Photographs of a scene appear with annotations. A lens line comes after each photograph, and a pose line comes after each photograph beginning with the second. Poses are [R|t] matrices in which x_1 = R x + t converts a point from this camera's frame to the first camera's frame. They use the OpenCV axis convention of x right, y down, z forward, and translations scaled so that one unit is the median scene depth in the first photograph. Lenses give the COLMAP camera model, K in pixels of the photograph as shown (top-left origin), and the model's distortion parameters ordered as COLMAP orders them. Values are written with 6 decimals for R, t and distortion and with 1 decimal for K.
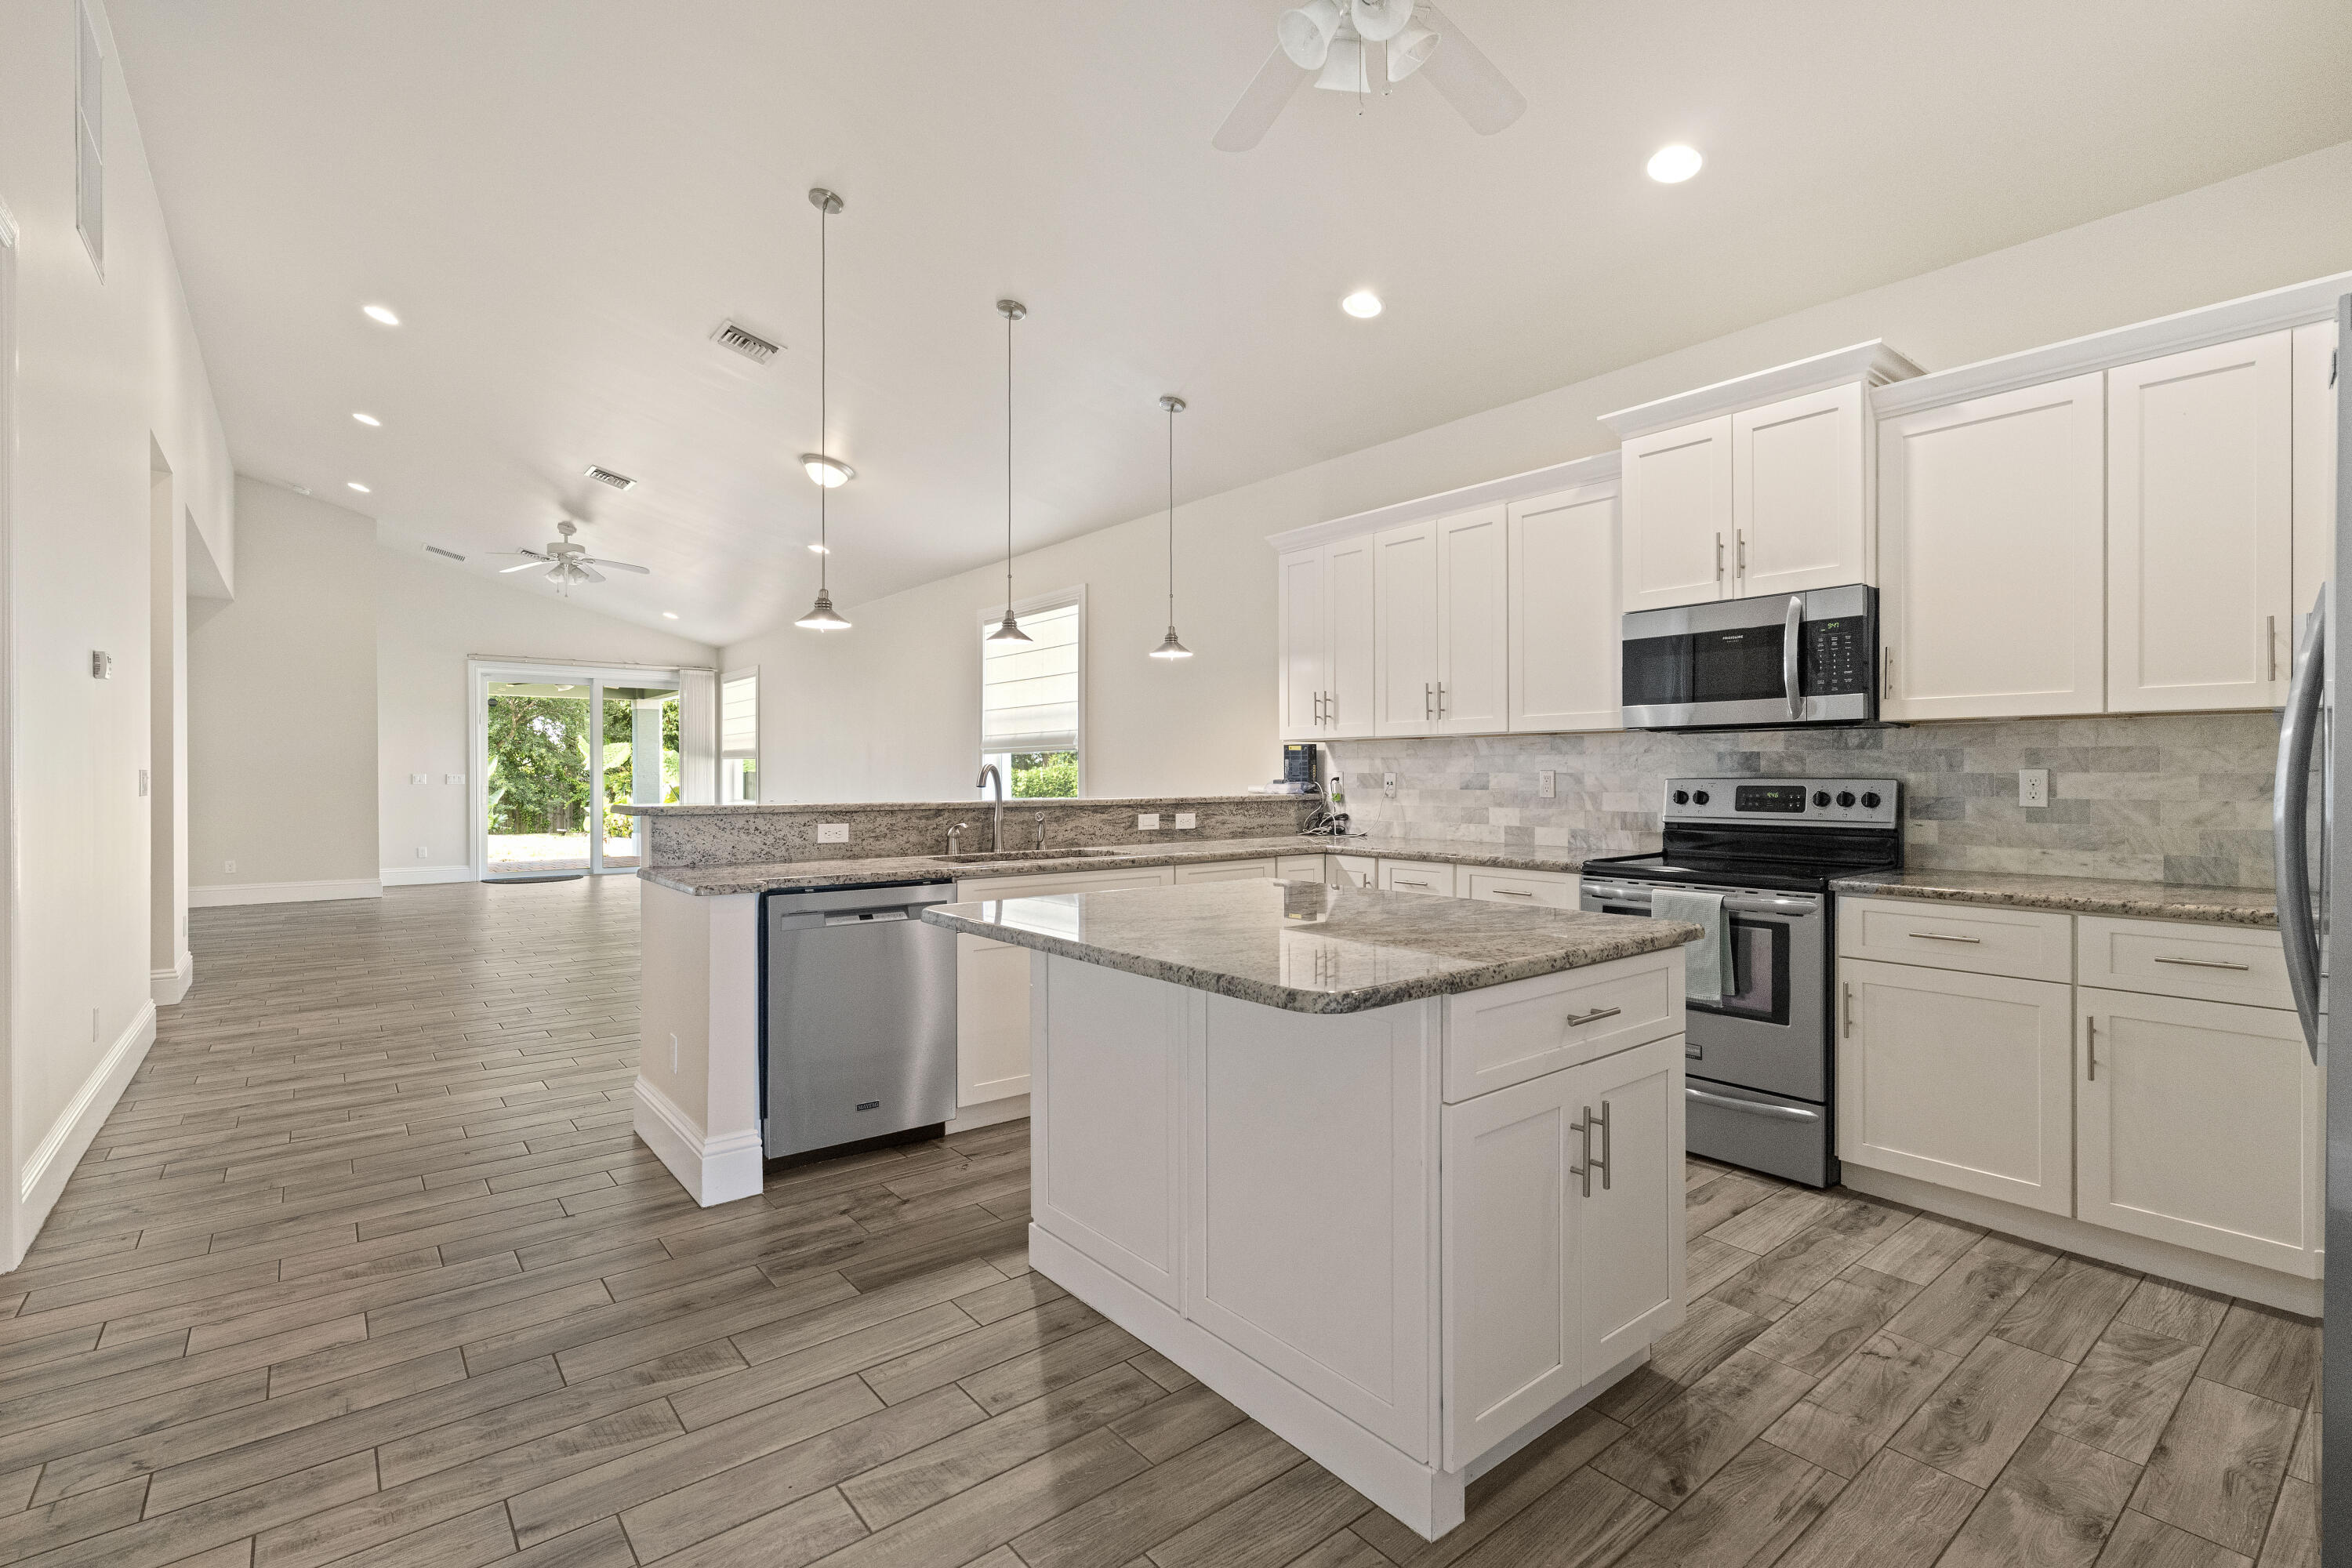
lens RADIAL K [[1066.0, 0, 1180.0], [0, 1066.0, 779.2], [0, 0, 1]] dist [-0.010008, 0.004363]
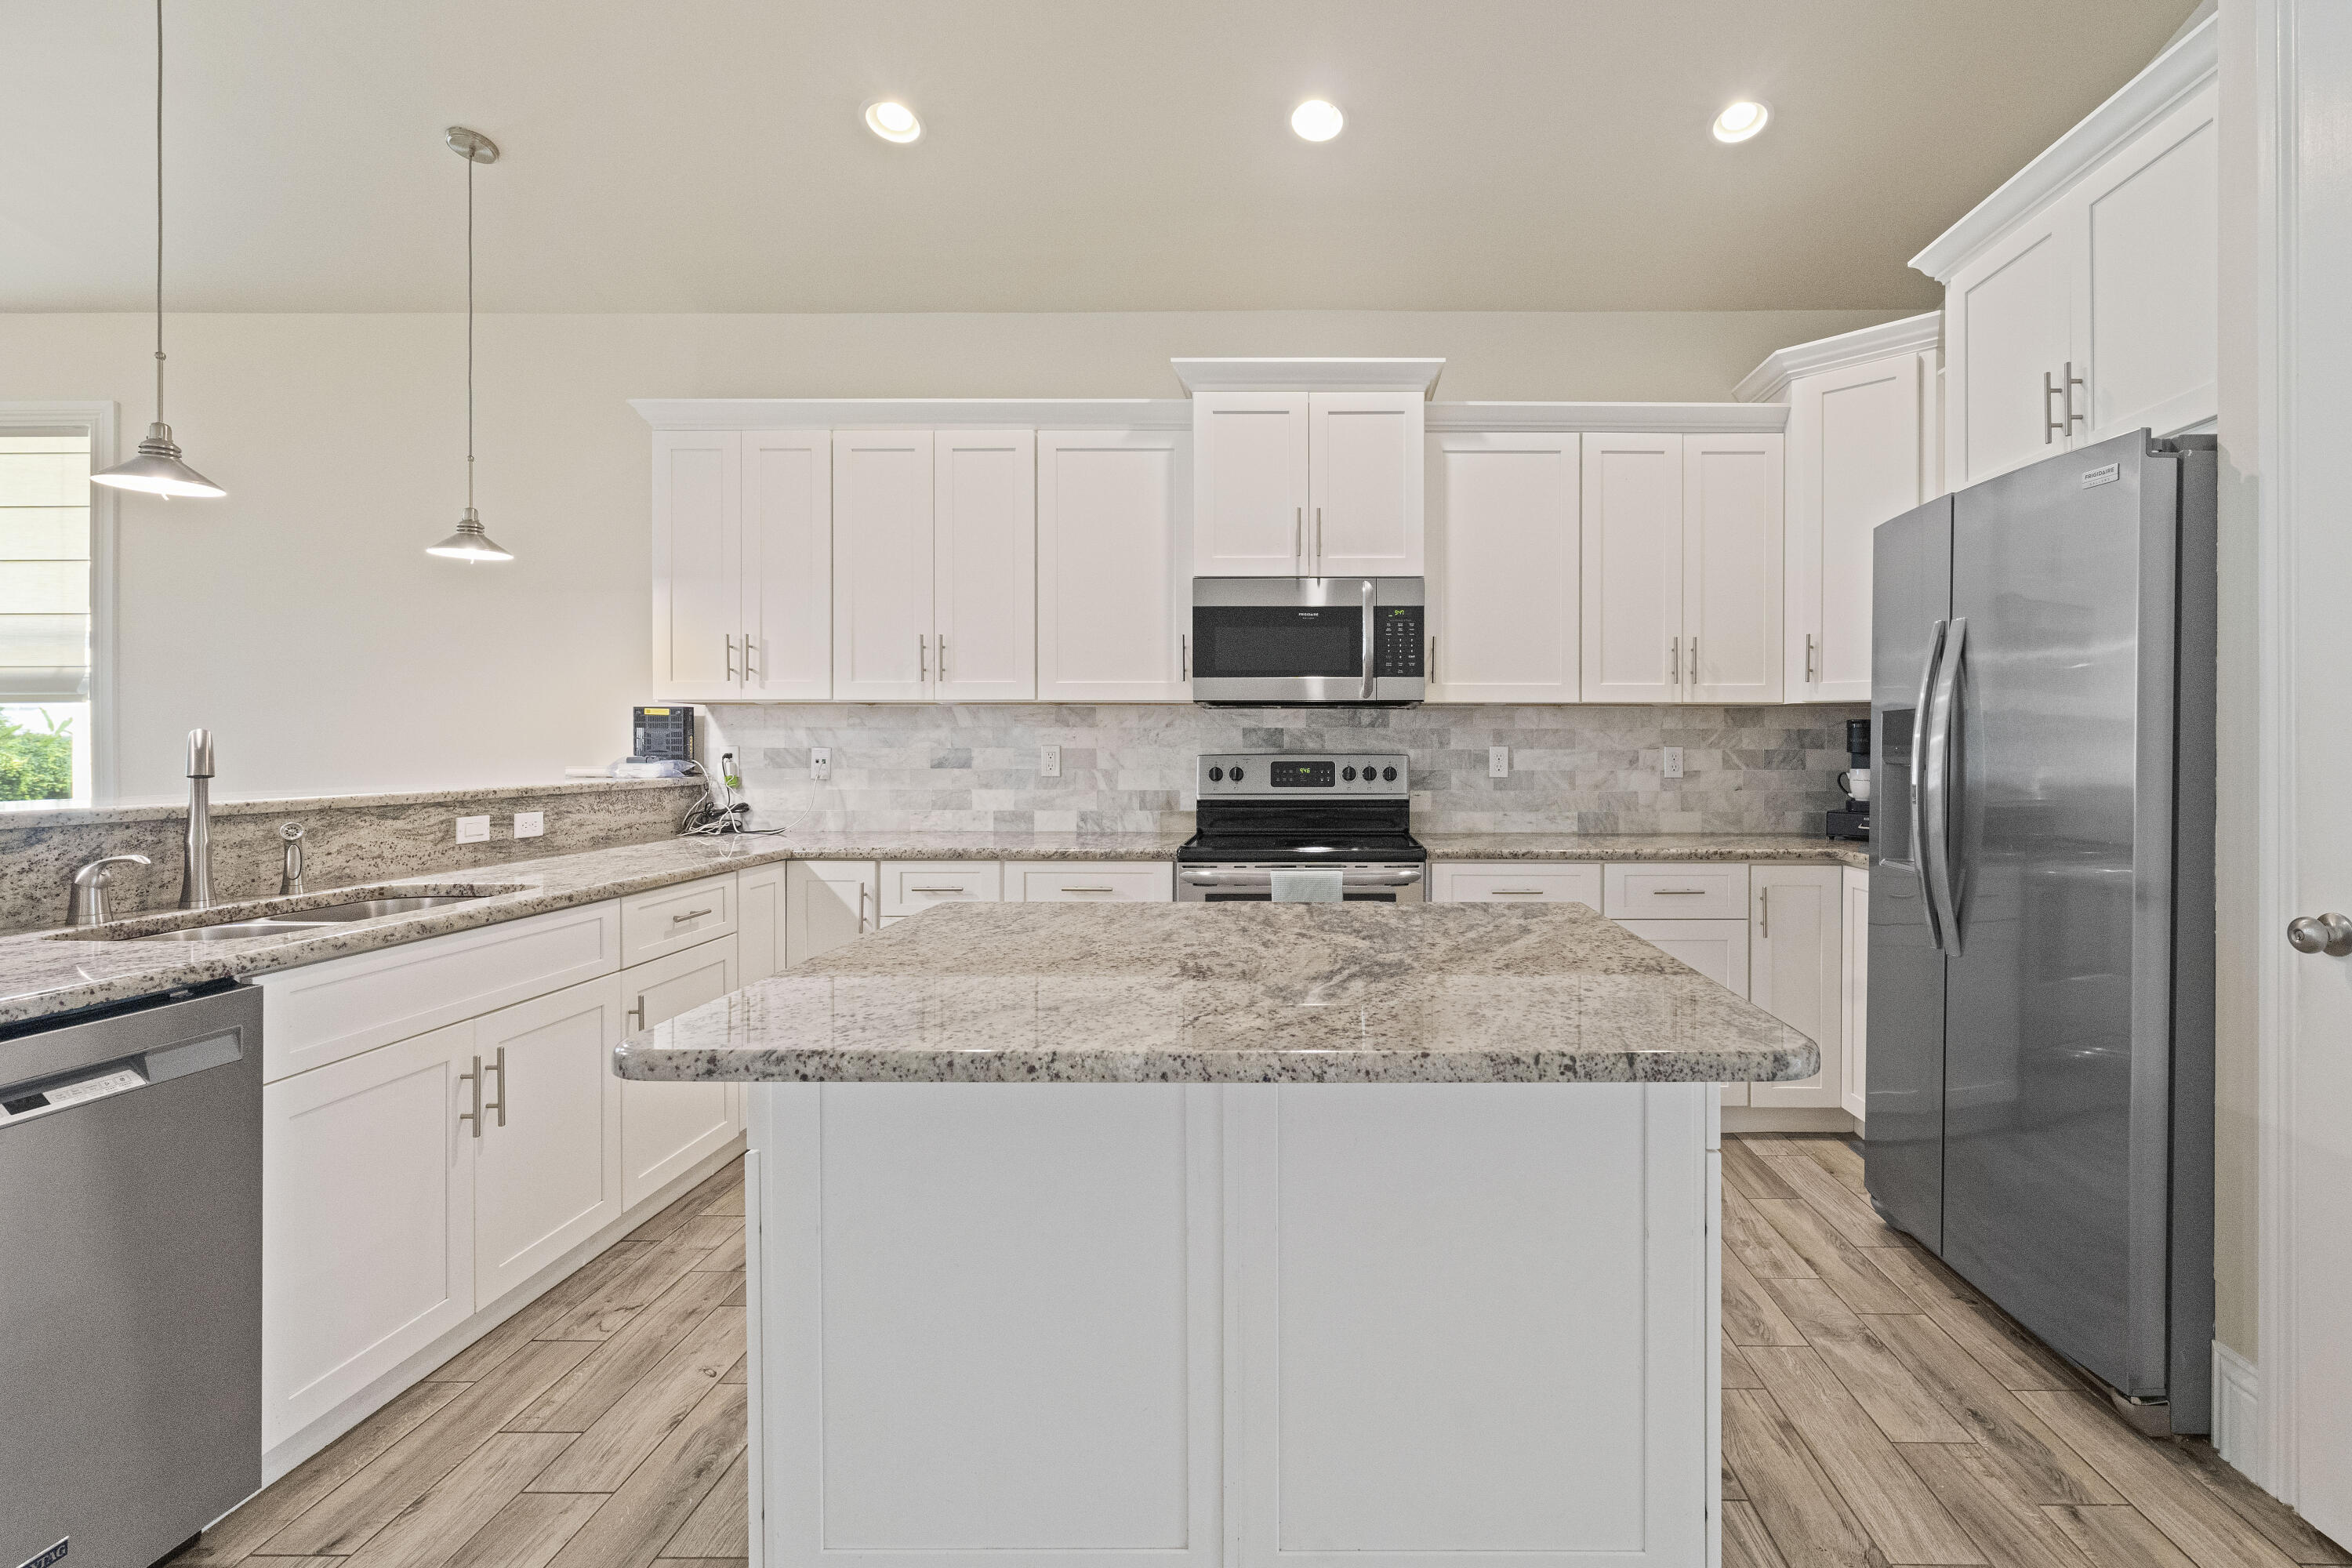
lens RADIAL K [[1117.0, 0, 1309.8], [0, 1117.0, 750.6], [0, 0, 1]] dist [-0.014280, 0.006403]
pose [[0.628639, -0.000965, 0.777697, -0.235166], [0.002110, 0.999998, -0.000465, -0.003127], [-0.777695, 0.001934, 0.628639, 0.262552]]
